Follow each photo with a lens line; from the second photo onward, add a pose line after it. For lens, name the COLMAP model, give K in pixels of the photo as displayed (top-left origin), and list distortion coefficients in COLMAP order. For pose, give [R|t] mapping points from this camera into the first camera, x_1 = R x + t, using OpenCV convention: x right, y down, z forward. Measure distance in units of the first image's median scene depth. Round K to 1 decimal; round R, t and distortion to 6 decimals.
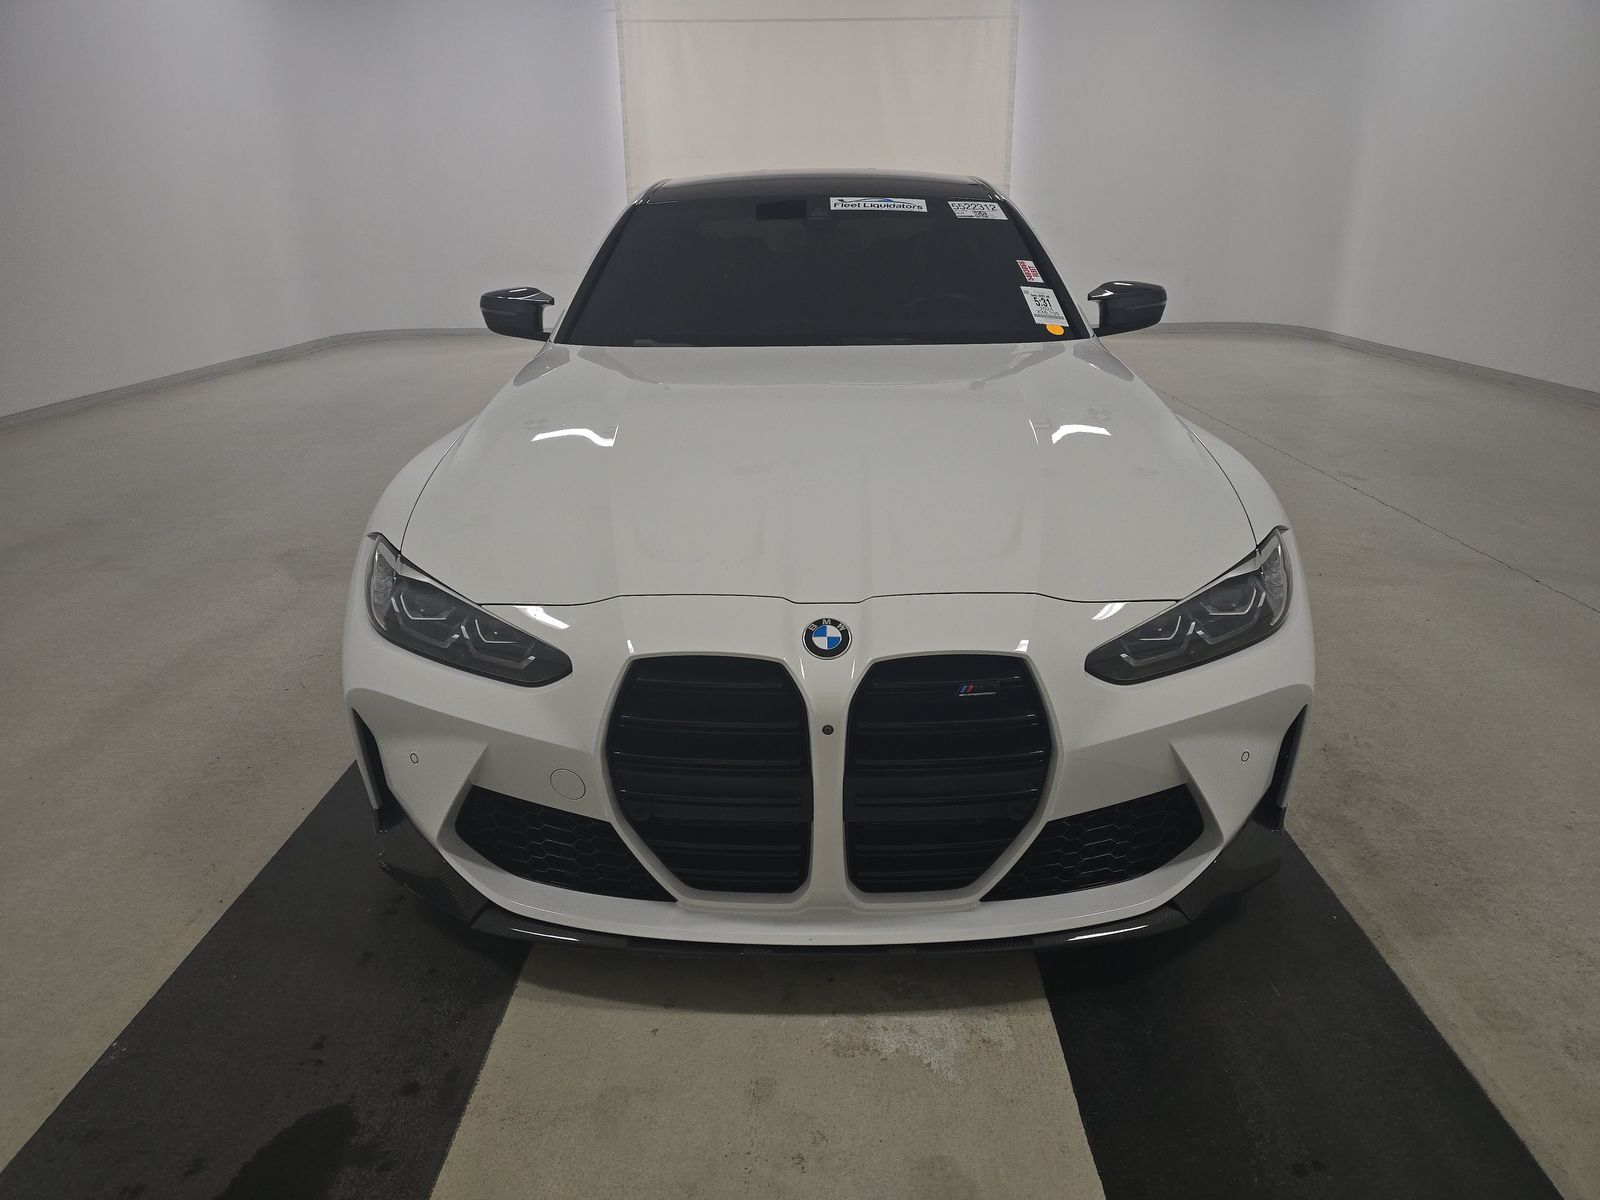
lens RADIAL K [[1091.3, 0, 800.0], [0, 1091.3, 600.0], [0, 0, 1]] dist [0.008140, 0.005268]
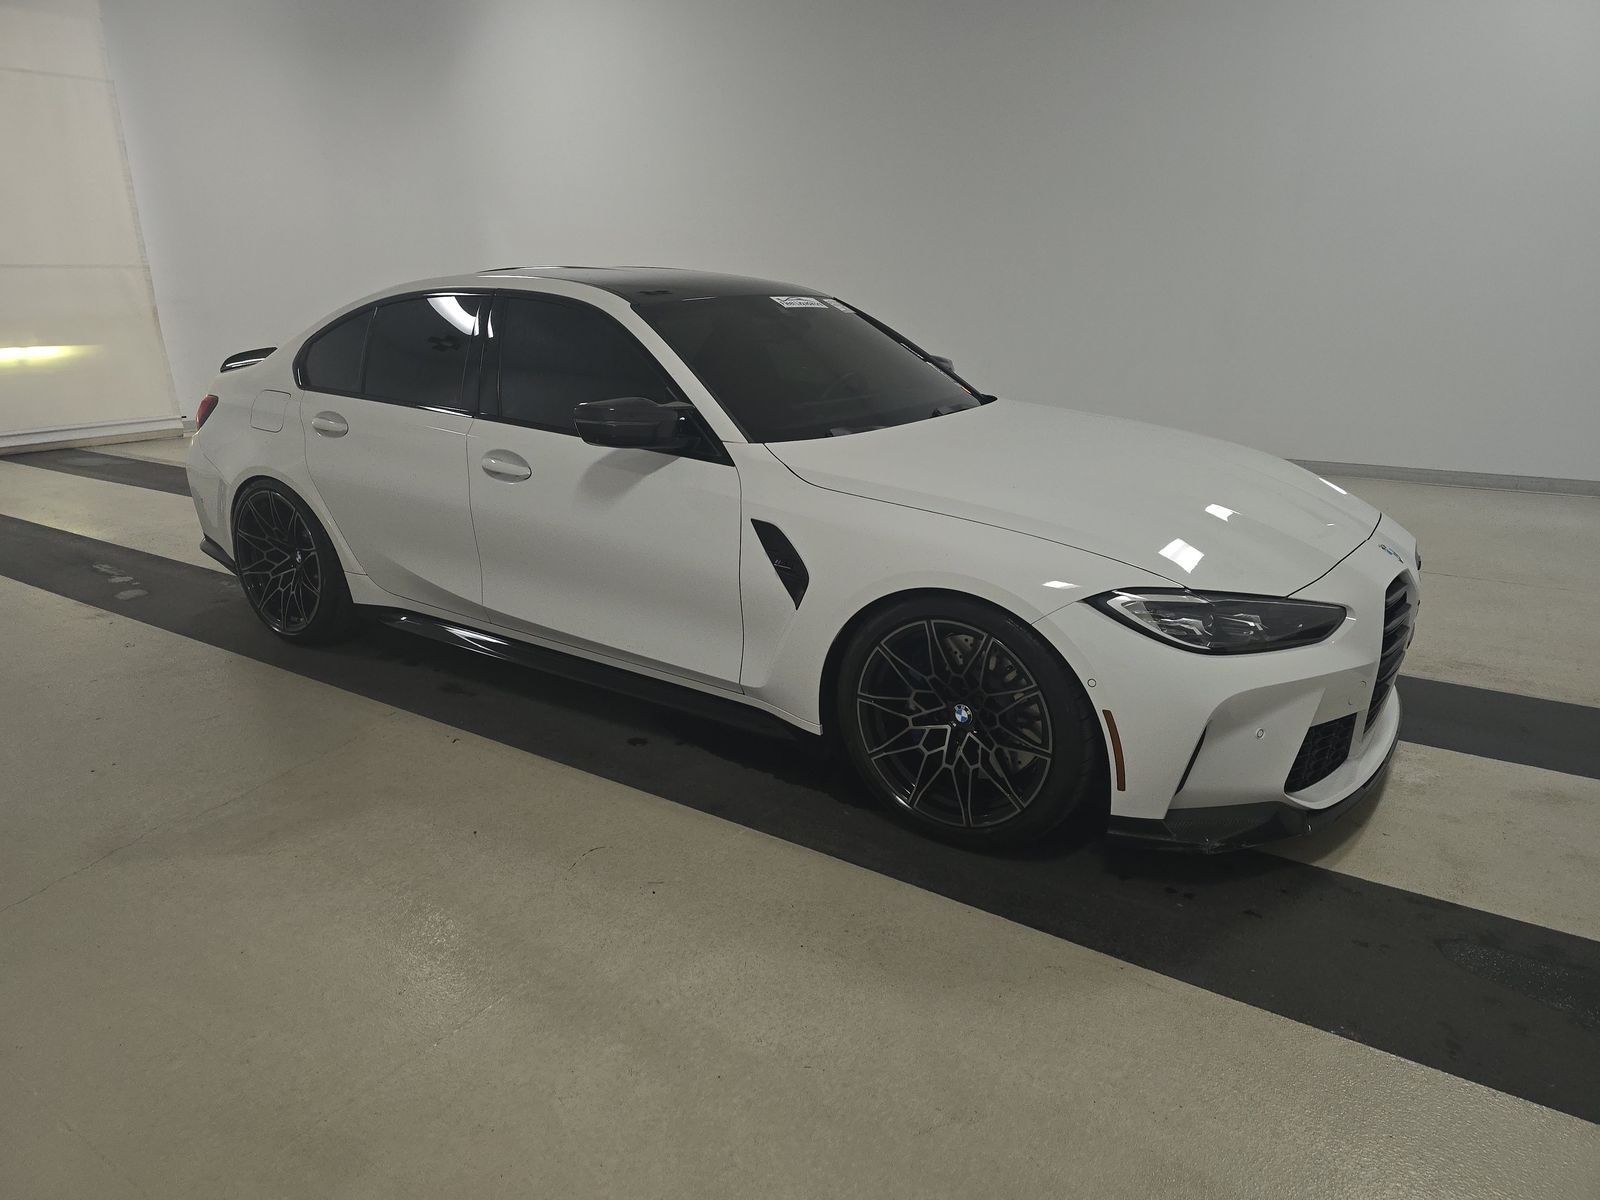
lens RADIAL K [[1091.3, 0, 800.0], [0, 1091.3, 600.0], [0, 0, 1]] dist [0.008140, 0.005268]
pose [[0.568616, -0.252970, 0.782740, -1.590427], [0.296733, 0.950553, 0.091645, -0.281292], [-0.767219, 0.180154, 0.615564, 0.574000]]
